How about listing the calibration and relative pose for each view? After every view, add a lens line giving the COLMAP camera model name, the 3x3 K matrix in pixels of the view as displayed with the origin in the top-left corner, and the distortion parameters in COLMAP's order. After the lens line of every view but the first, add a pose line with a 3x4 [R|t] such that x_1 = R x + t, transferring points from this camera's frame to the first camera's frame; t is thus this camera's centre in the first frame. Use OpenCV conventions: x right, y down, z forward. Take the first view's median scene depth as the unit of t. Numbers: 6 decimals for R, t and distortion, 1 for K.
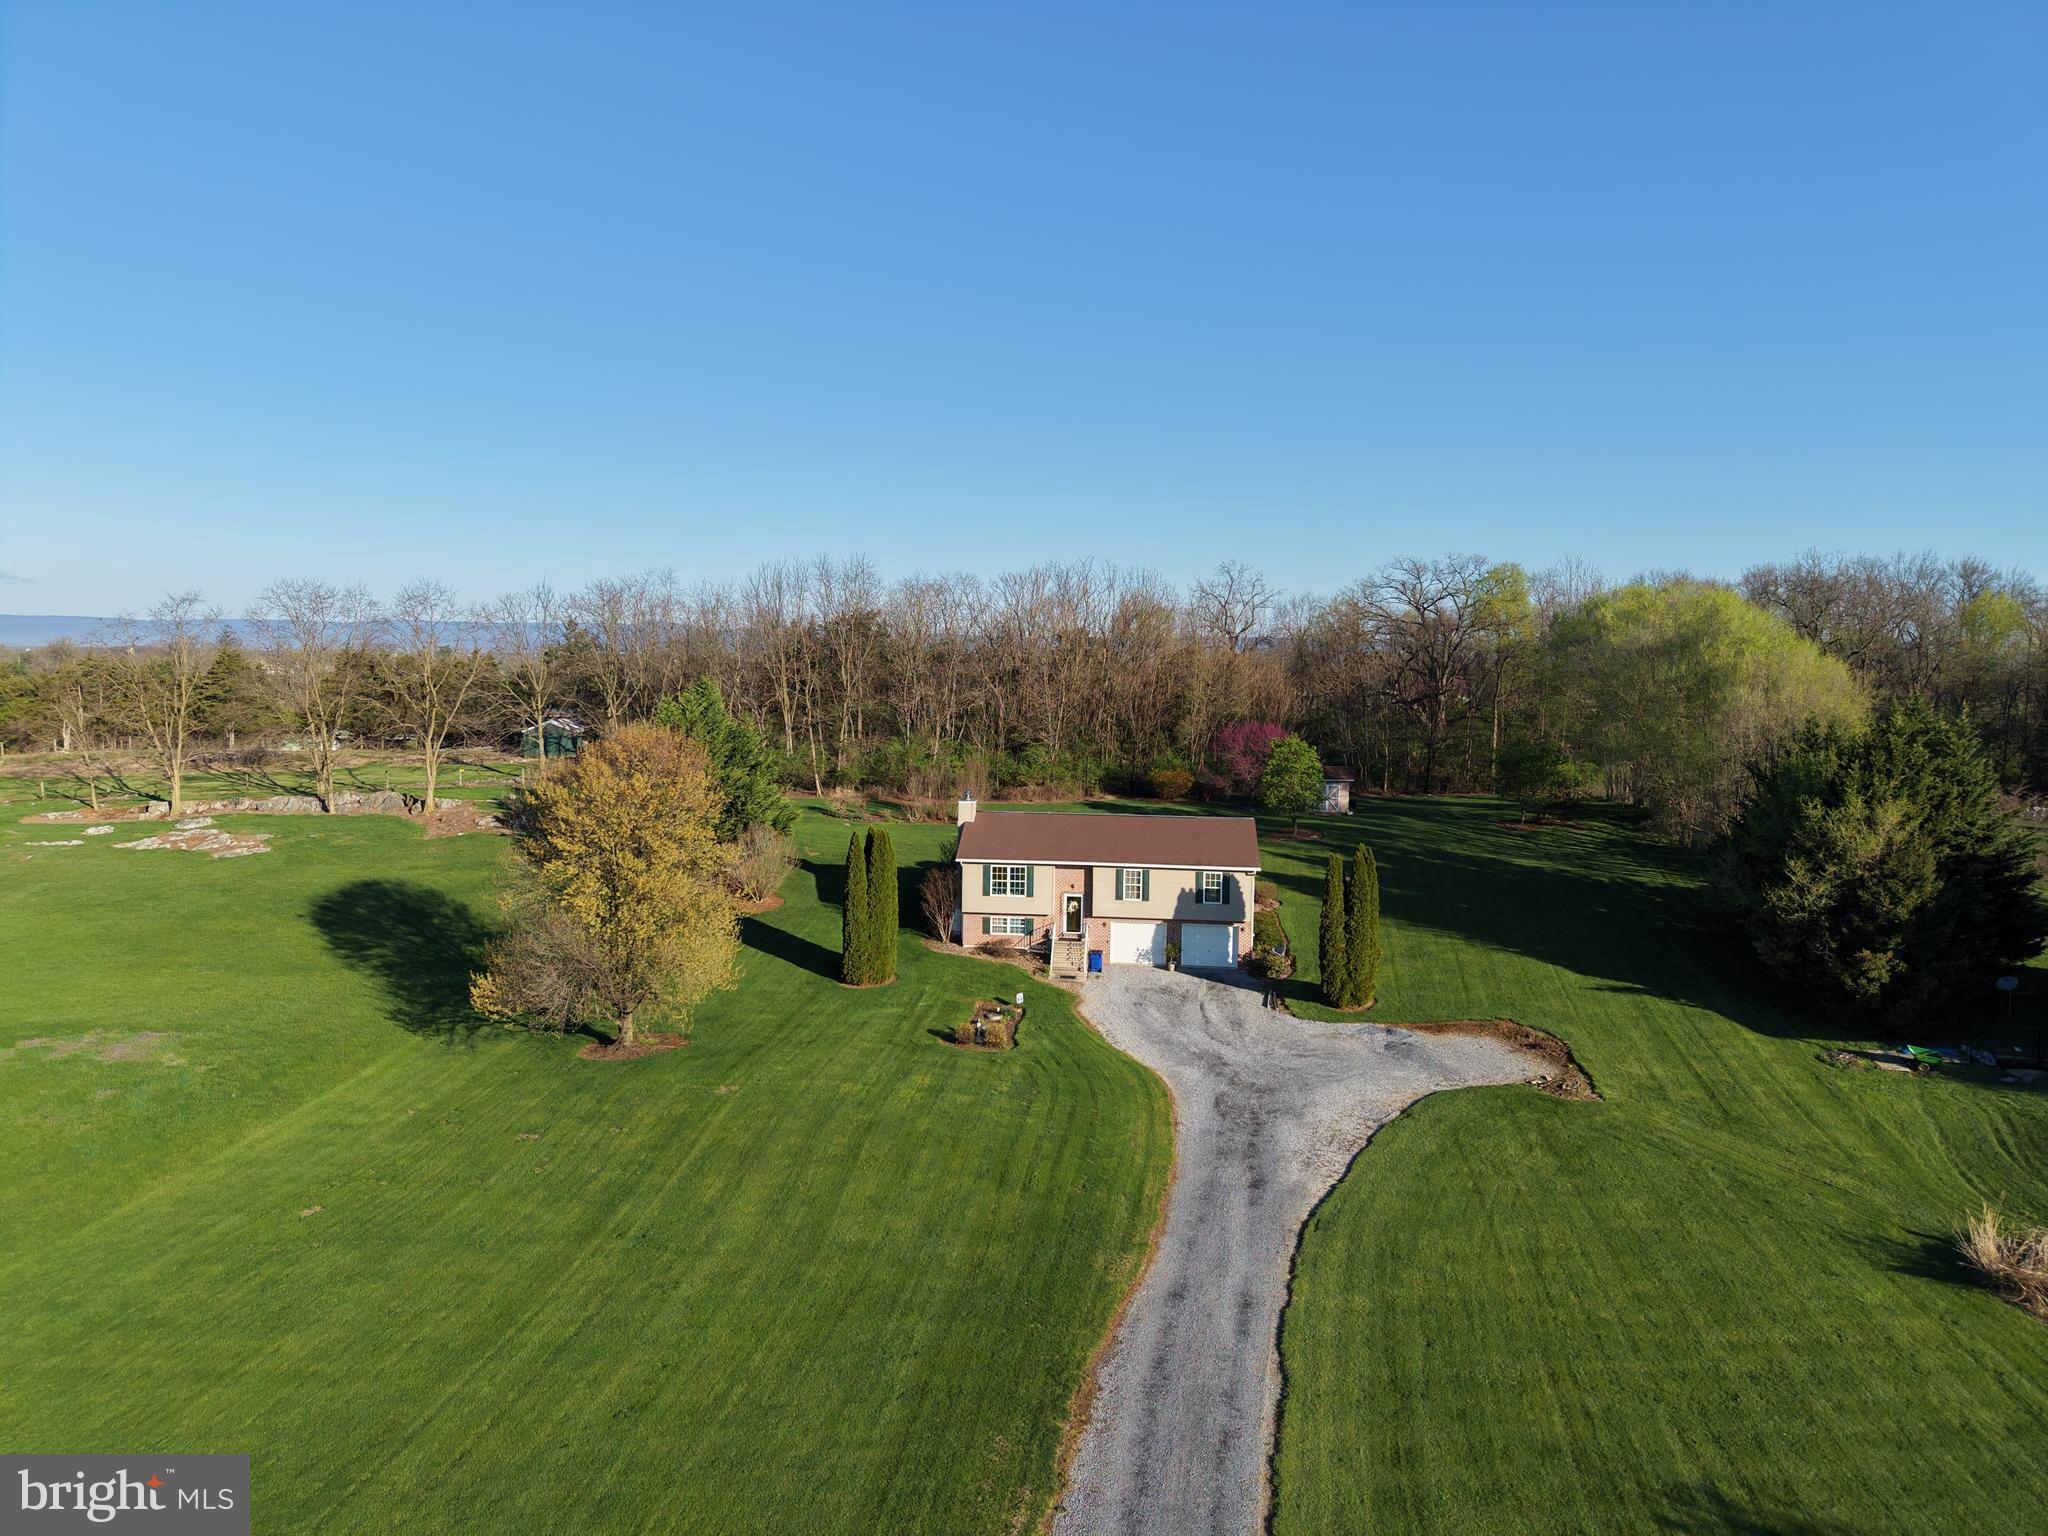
lens RADIAL K [[1384.3, 0, 1020.3], [0, 1384.3, 743.1], [0, 0, 1]] dist [0.050928, -0.060534]
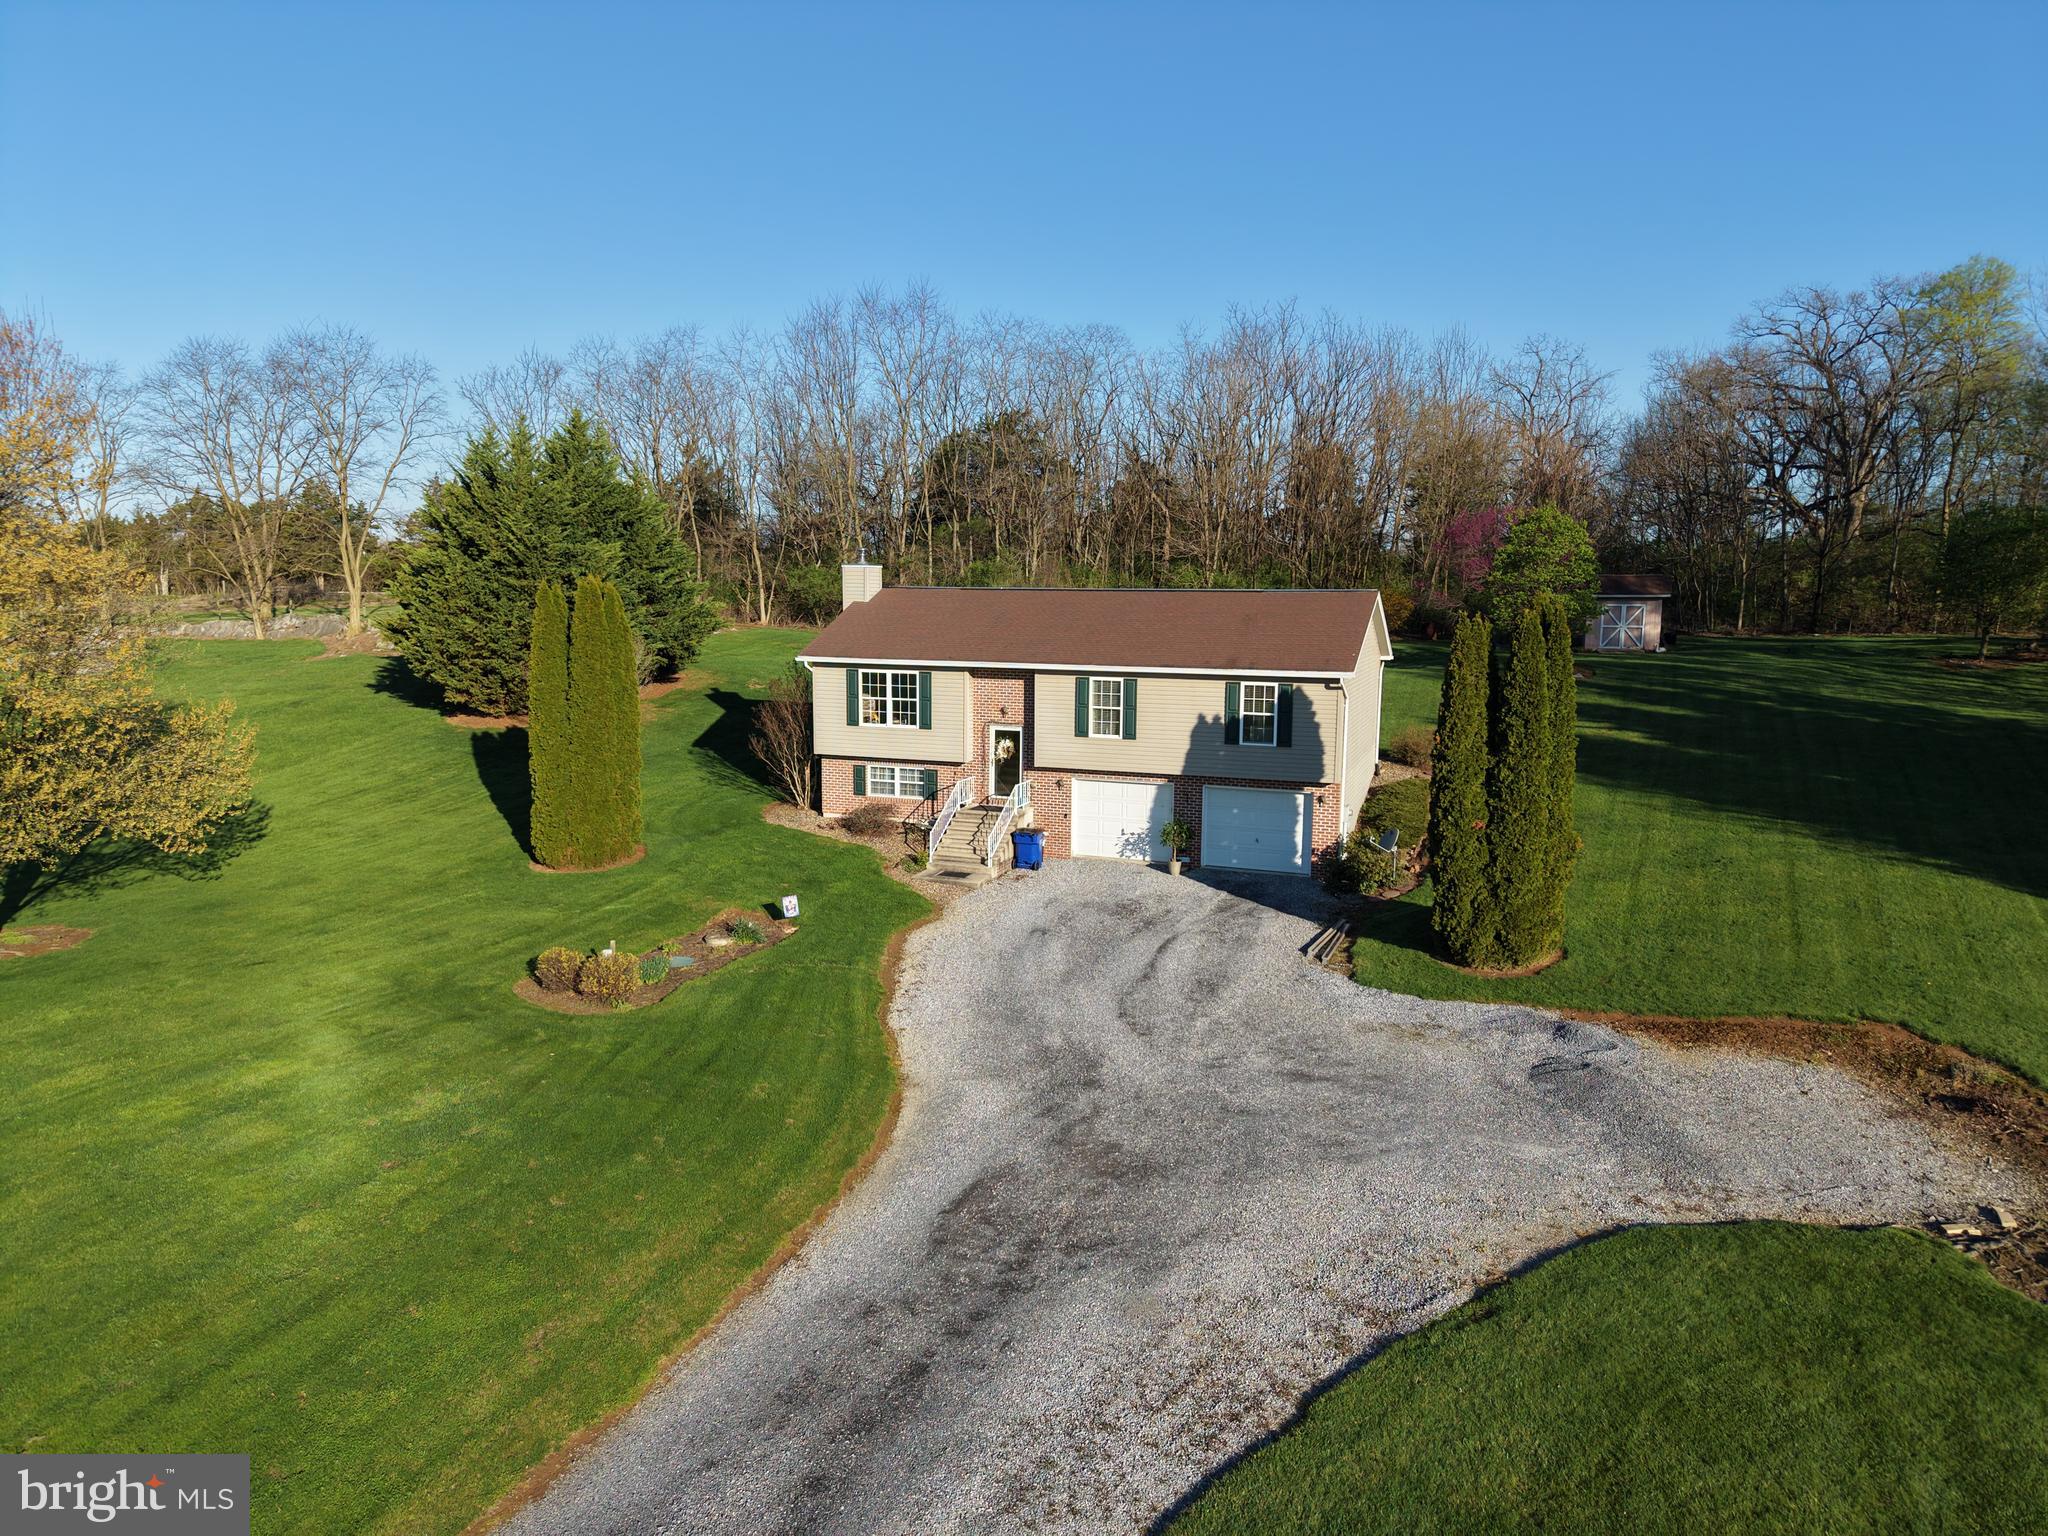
lens RADIAL K [[1371.5, 0, 1025.5], [0, 1371.5, 766.4], [0, 0, 1]] dist [0.039392, -0.044210]
pose [[0.964312, 0.026413, -0.263447, 0.206257], [-0.008982, 0.997703, 0.067149, 0.099069], [0.264615, -0.062386, 0.962334, 0.544870]]
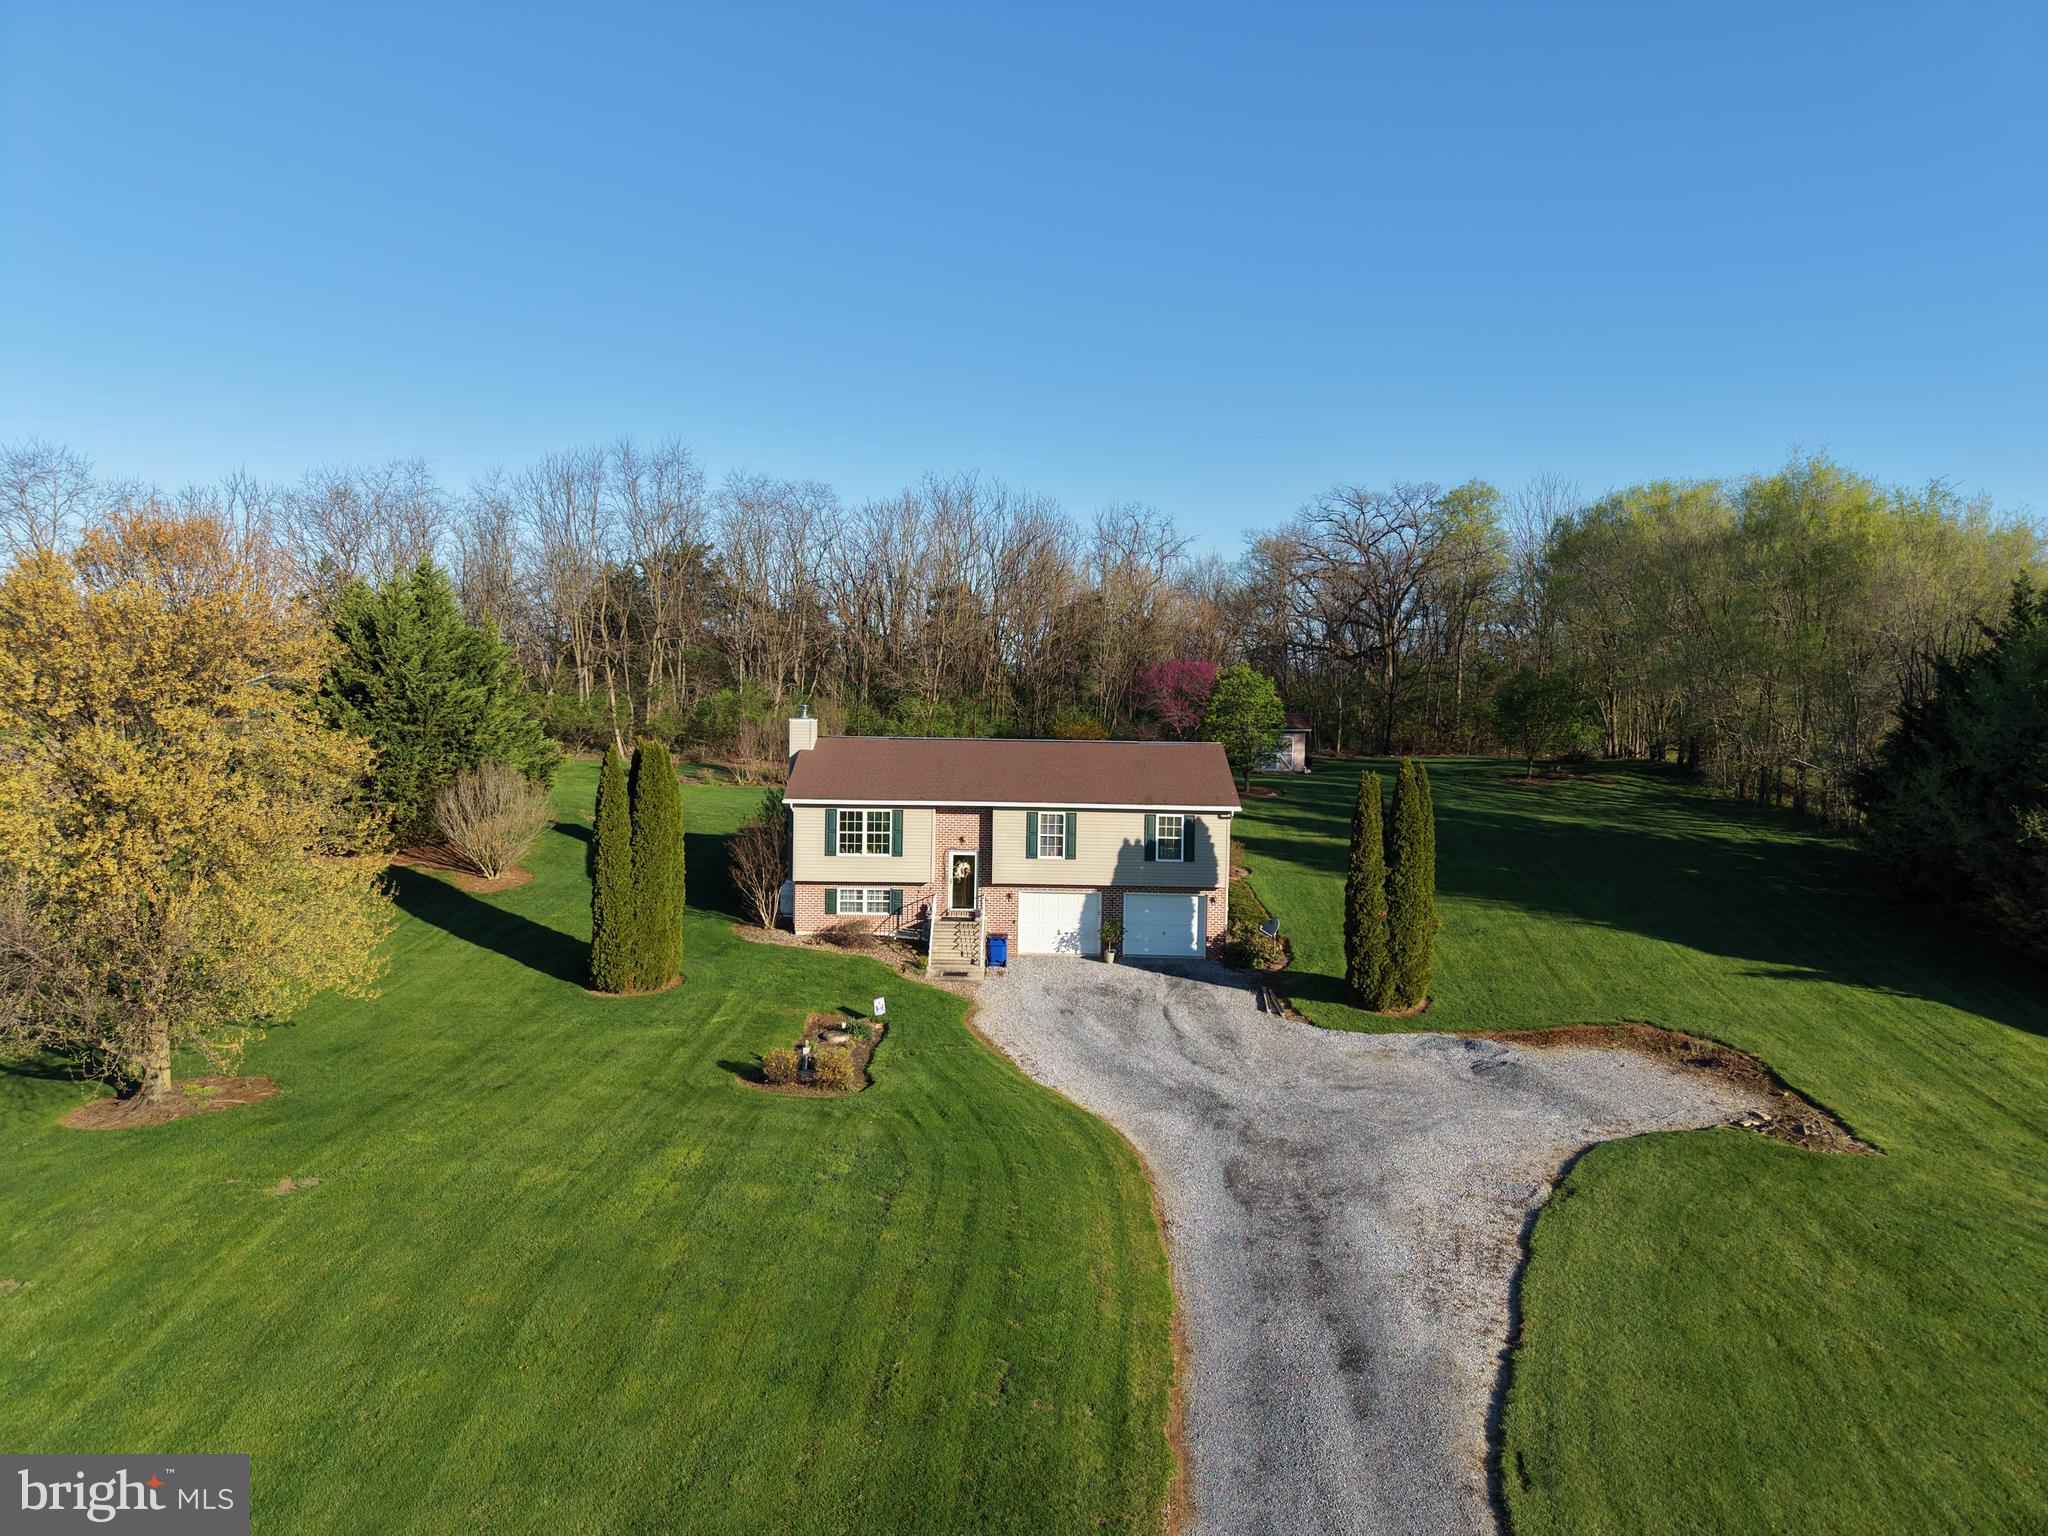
lens RADIAL K [[1376.0, 0, 1029.9], [0, 1376.0, 744.8], [0, 0, 1]] dist [0.080786, -0.151558]
pose [[0.995299, -0.003235, 0.096800, 0.007270], [0.005184, 0.999789, -0.019890, 0.078734], [-0.096715, 0.020298, 0.995105, 0.371673]]
